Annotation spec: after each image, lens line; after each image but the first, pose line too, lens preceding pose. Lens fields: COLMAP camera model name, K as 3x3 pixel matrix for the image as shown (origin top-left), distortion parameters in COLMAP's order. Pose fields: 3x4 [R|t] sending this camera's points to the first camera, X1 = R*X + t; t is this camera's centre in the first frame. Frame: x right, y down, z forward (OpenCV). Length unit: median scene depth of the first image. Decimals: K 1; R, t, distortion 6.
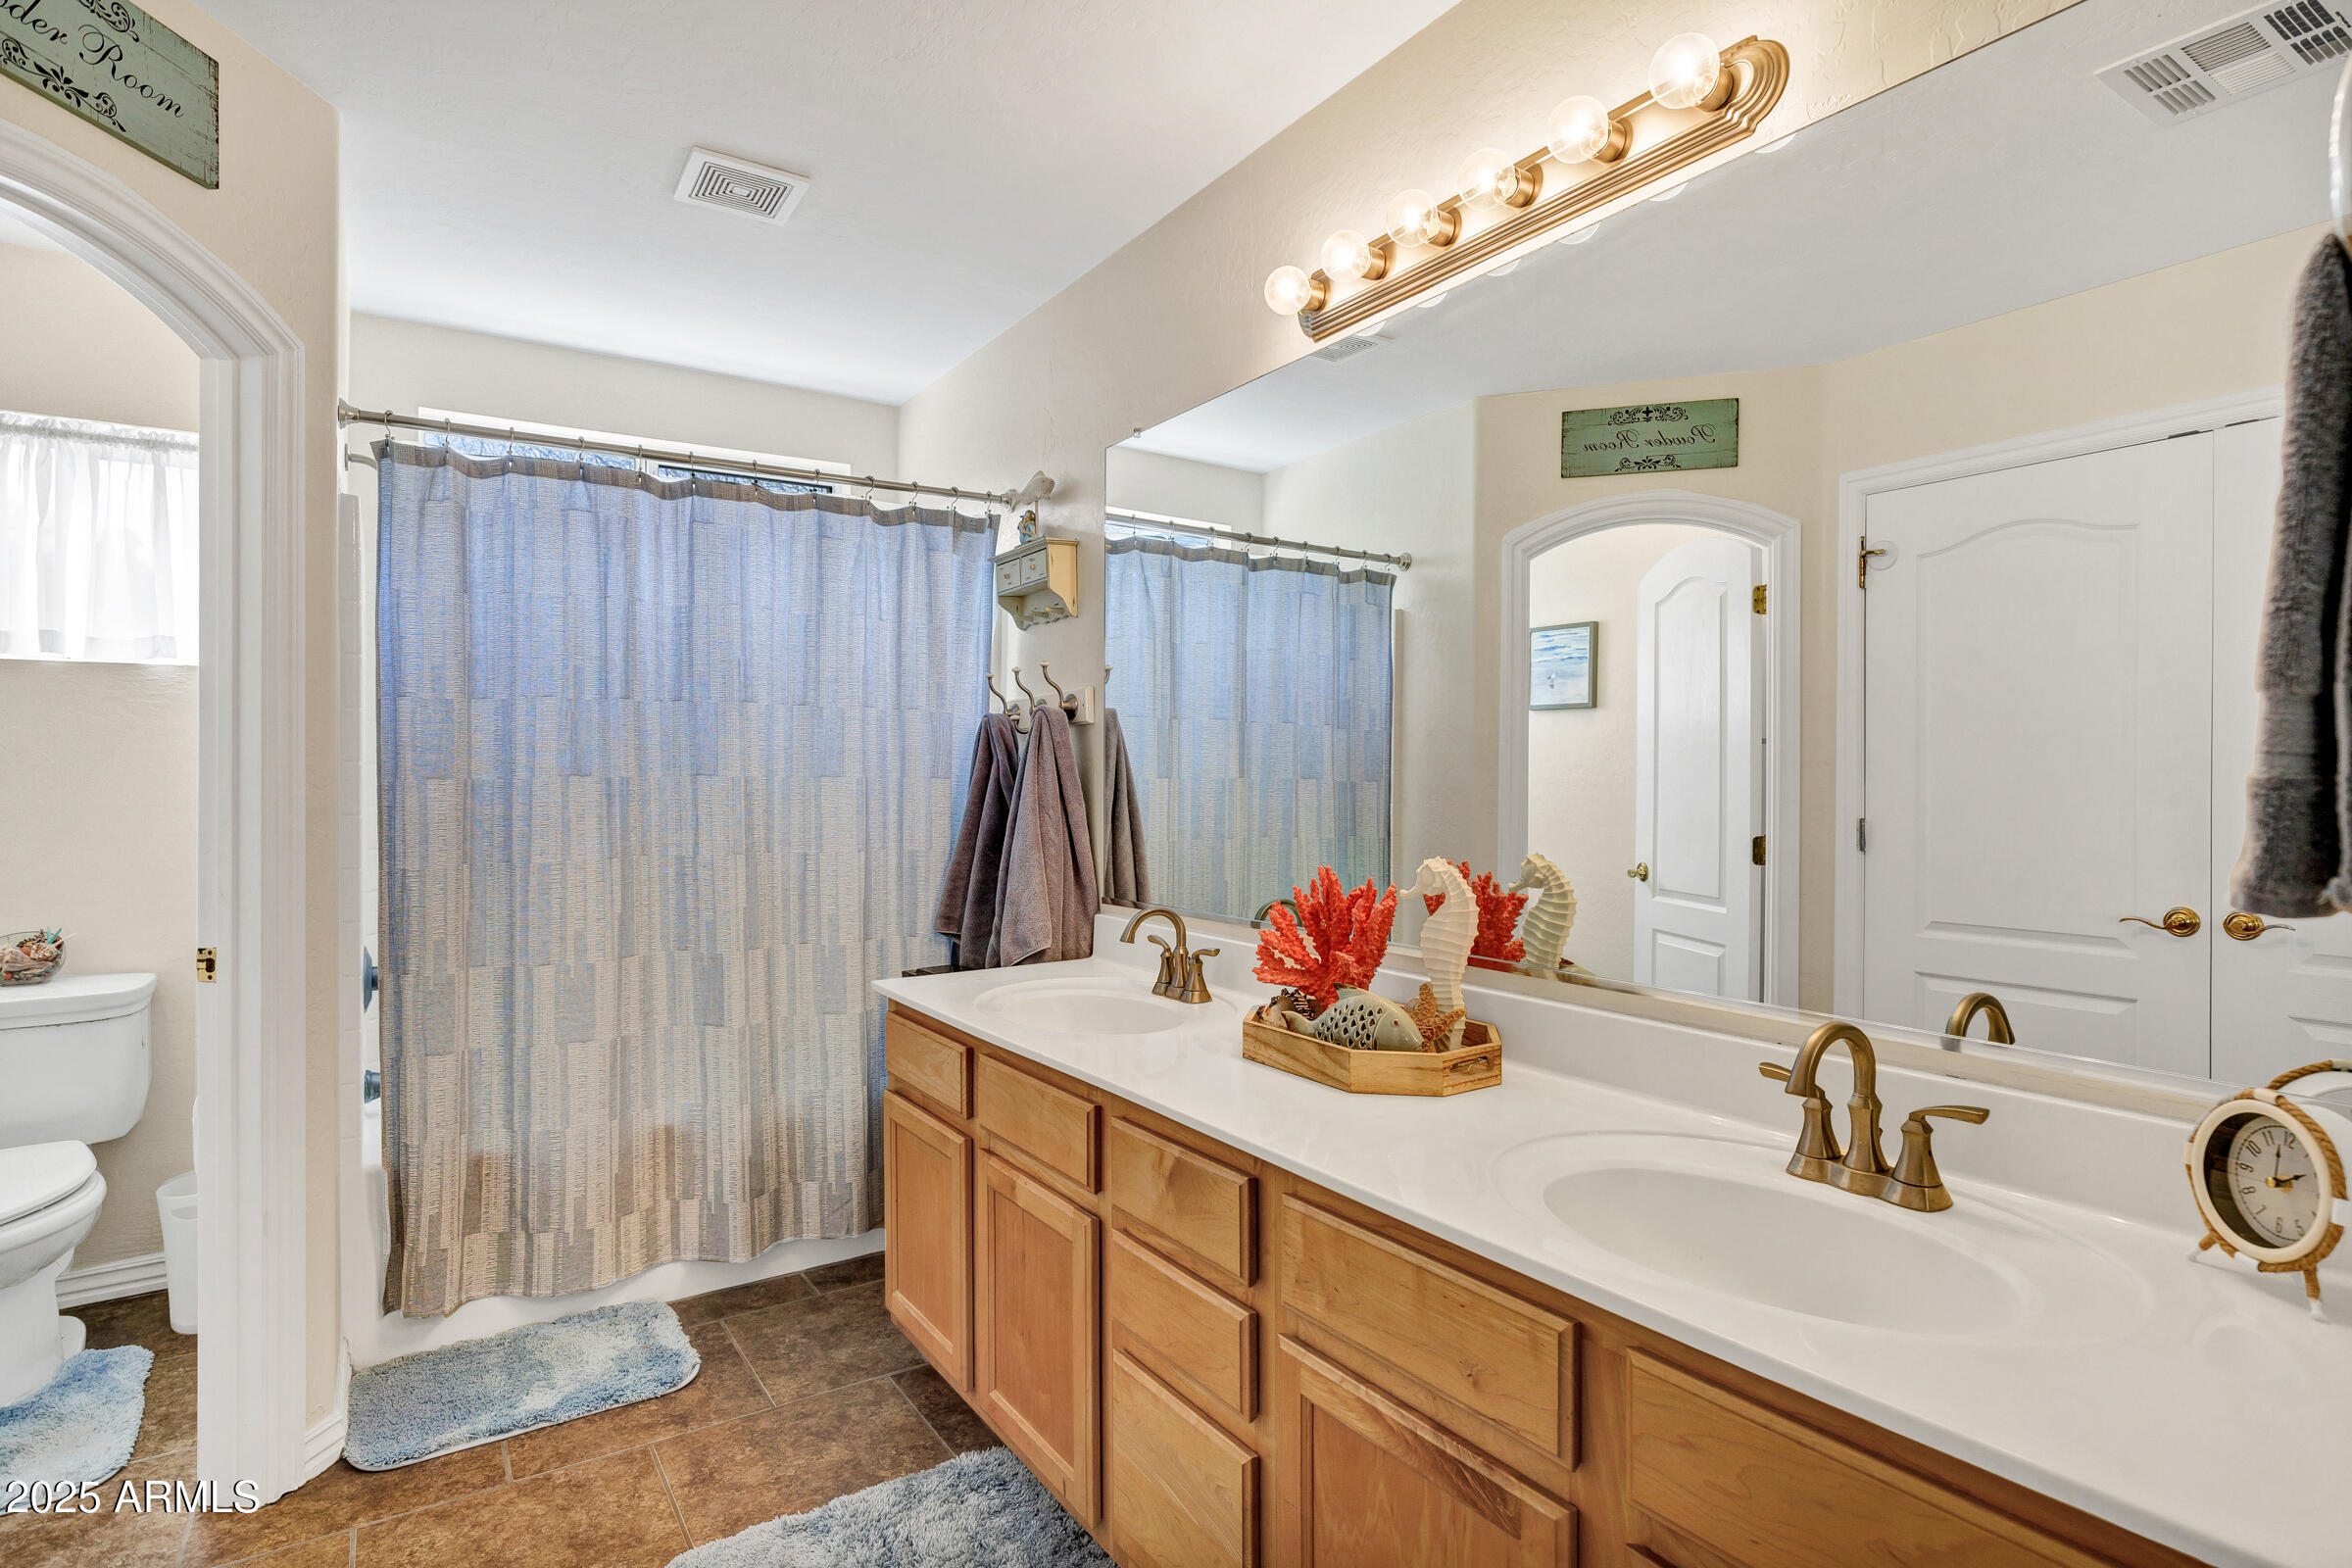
lens RADIAL K [[1196.3, 0, 1179.6], [0, 1196.3, 778.2], [0, 0, 1]] dist [0.004652, 0.001159]
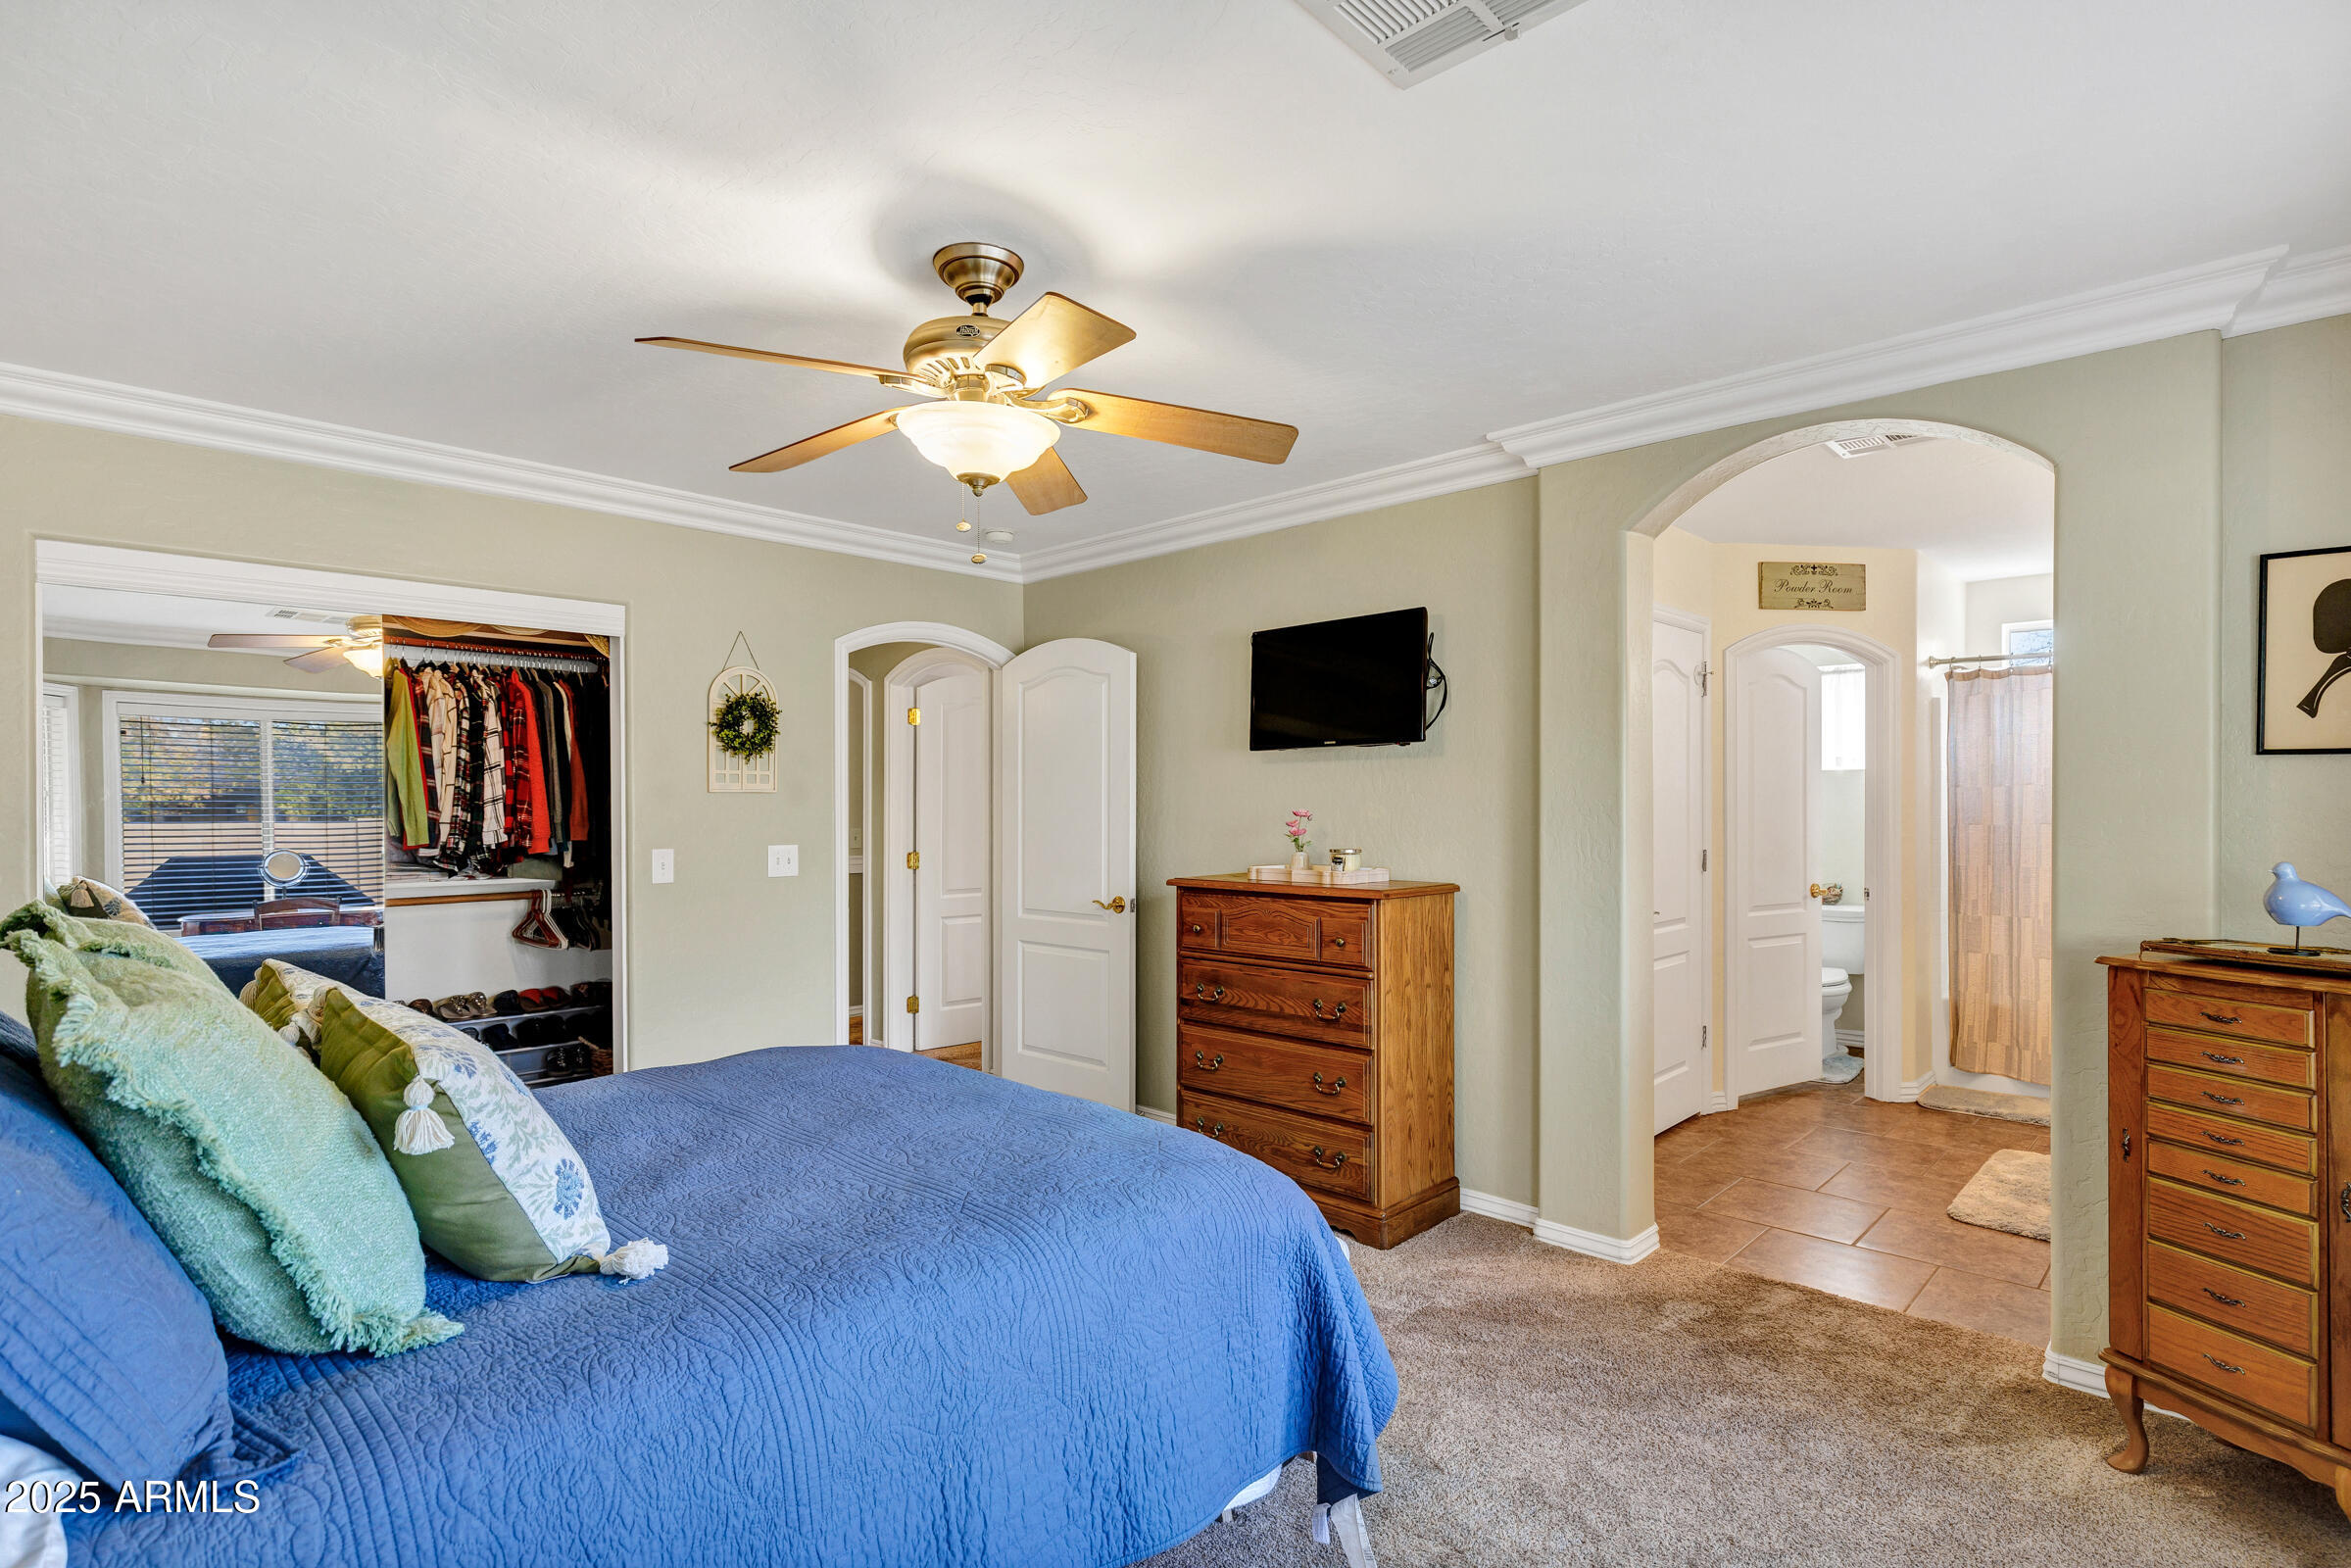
lens RADIAL K [[1147.3, 0, 1176.6], [0, 1147.3, 791.8], [0, 0, 1]] dist [-0.000671, 0.000032]
pose [[0.223510, 0.000748, -0.974701, 1.036743], [-0.003947, 0.999992, -0.000137, -0.049687], [0.974694, 0.003878, 0.223512, -0.831101]]
